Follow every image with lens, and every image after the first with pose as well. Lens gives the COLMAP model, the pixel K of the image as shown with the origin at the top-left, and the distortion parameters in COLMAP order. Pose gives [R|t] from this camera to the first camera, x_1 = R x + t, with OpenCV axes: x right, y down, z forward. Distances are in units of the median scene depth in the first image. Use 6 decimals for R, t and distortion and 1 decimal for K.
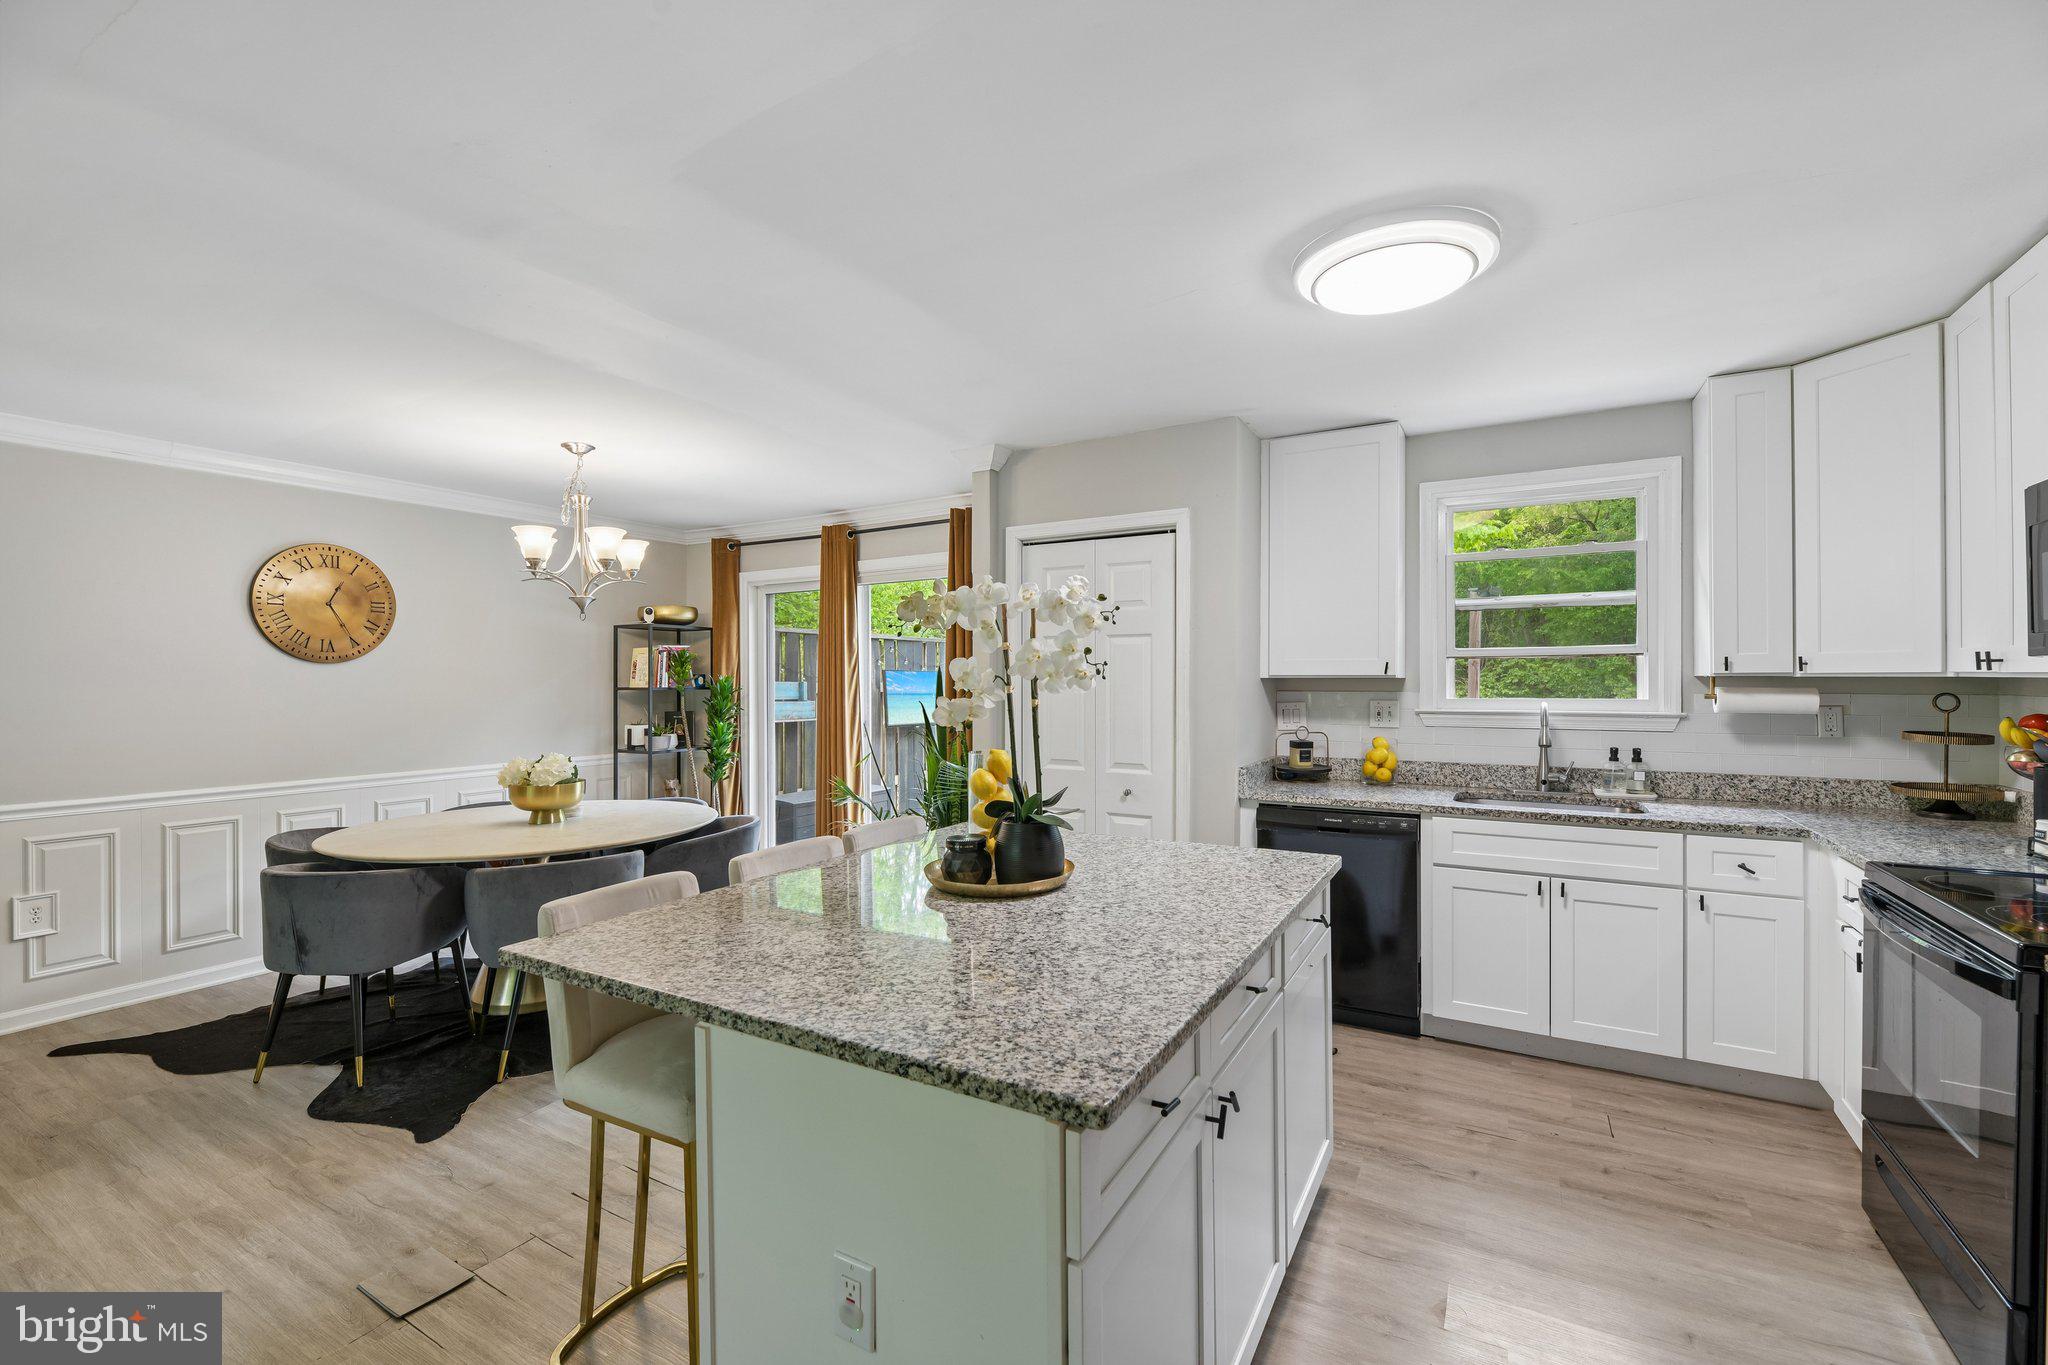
lens RADIAL K [[852.6, 0, 1033.1], [0, 852.6, 681.6], [0, 0, 1]] dist [-0.003487, -0.001008]
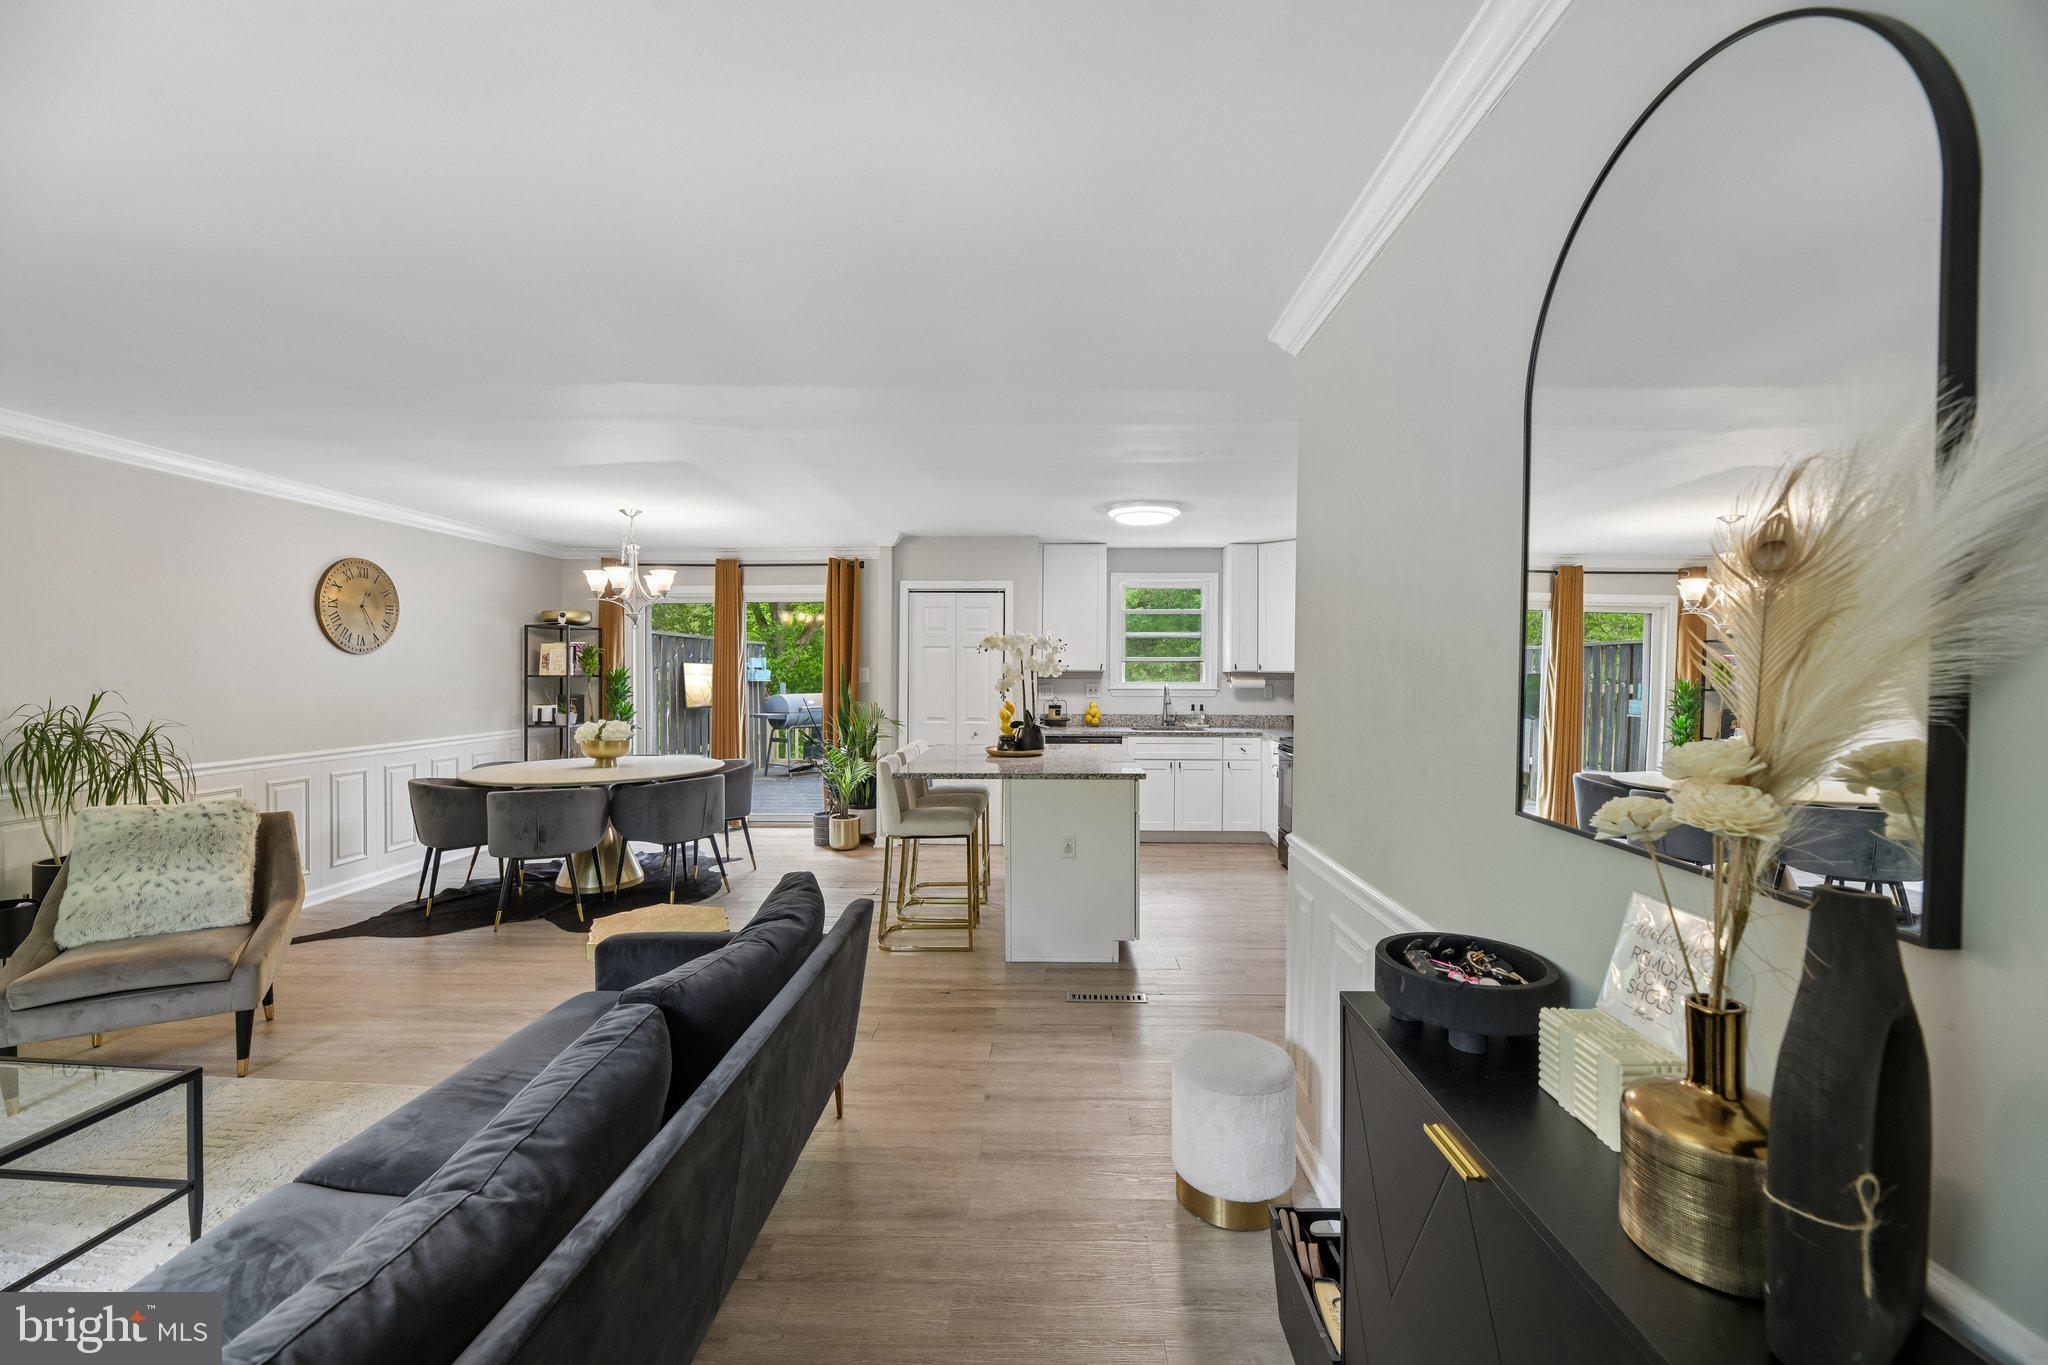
lens RADIAL K [[830.8, 0, 1028.7], [0, 830.8, 684.1], [0, 0, 1]] dist [-0.002663, -0.001579]
pose [[0.883893, -0.000313, 0.467690, -0.630901], [-0.005413, 0.999926, 0.010900, 0.004347], [-0.467658, -0.012166, 0.883826, -0.630630]]
